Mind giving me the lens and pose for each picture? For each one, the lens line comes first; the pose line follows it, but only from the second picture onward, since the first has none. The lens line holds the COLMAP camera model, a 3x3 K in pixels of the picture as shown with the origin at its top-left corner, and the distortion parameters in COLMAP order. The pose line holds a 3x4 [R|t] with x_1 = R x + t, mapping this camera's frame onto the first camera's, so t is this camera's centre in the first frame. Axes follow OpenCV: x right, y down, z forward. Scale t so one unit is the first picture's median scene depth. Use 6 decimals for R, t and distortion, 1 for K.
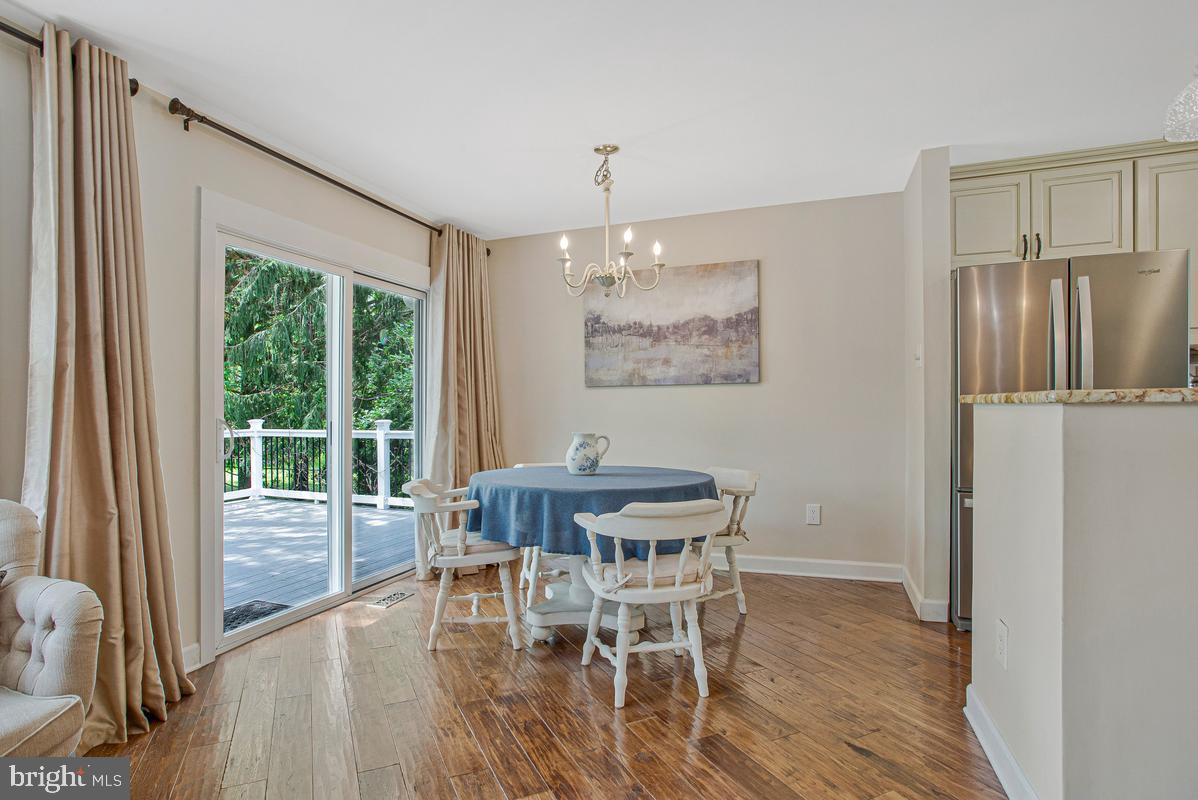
lens RADIAL K [[635.7, 0, 598.7], [0, 635.7, 388.0], [0, 0, 1]] dist [-0.059666, 0.023139]
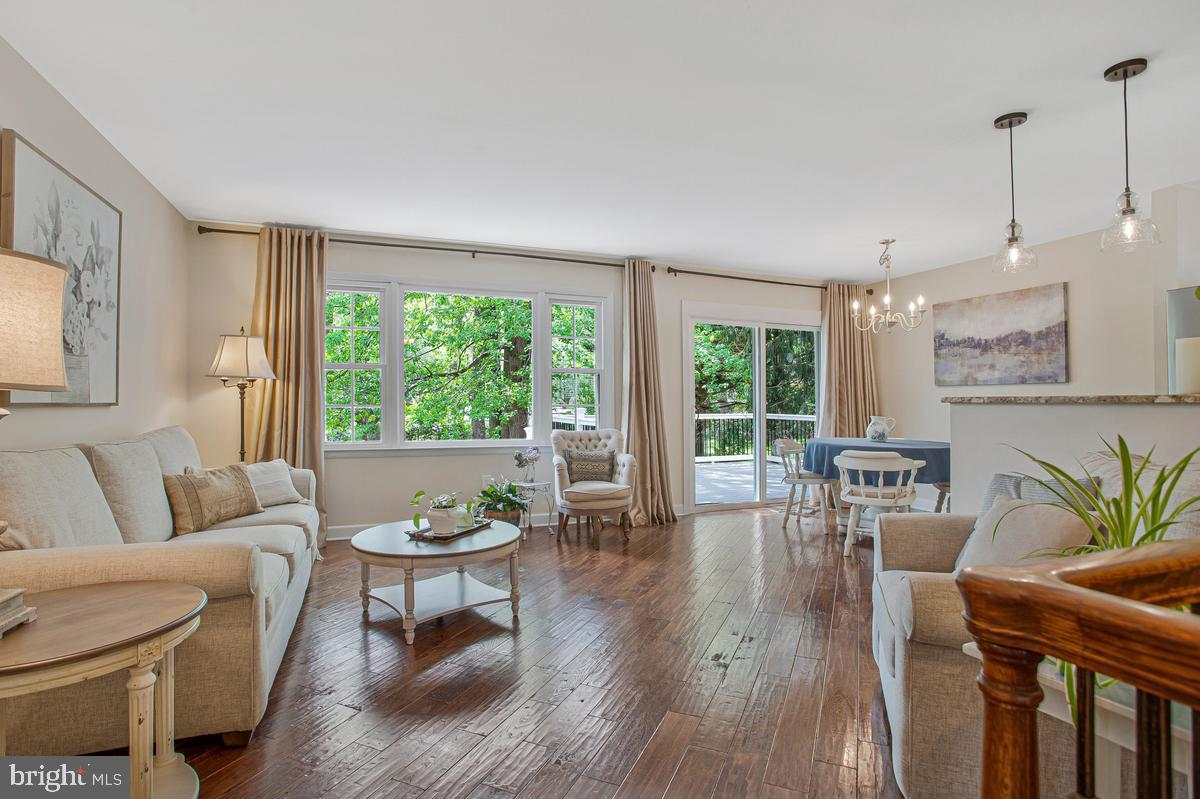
lens RADIAL K [[581.1, 0, 600.0], [0, 581.1, 399.5], [0, 0, 1]] dist [-0.028055, 0.013783]
pose [[0.675114, 0.007991, -0.737670, 0.451772], [0.017186, 0.999500, 0.026556, -0.020056], [0.737513, -0.030606, 0.674639, -0.409233]]
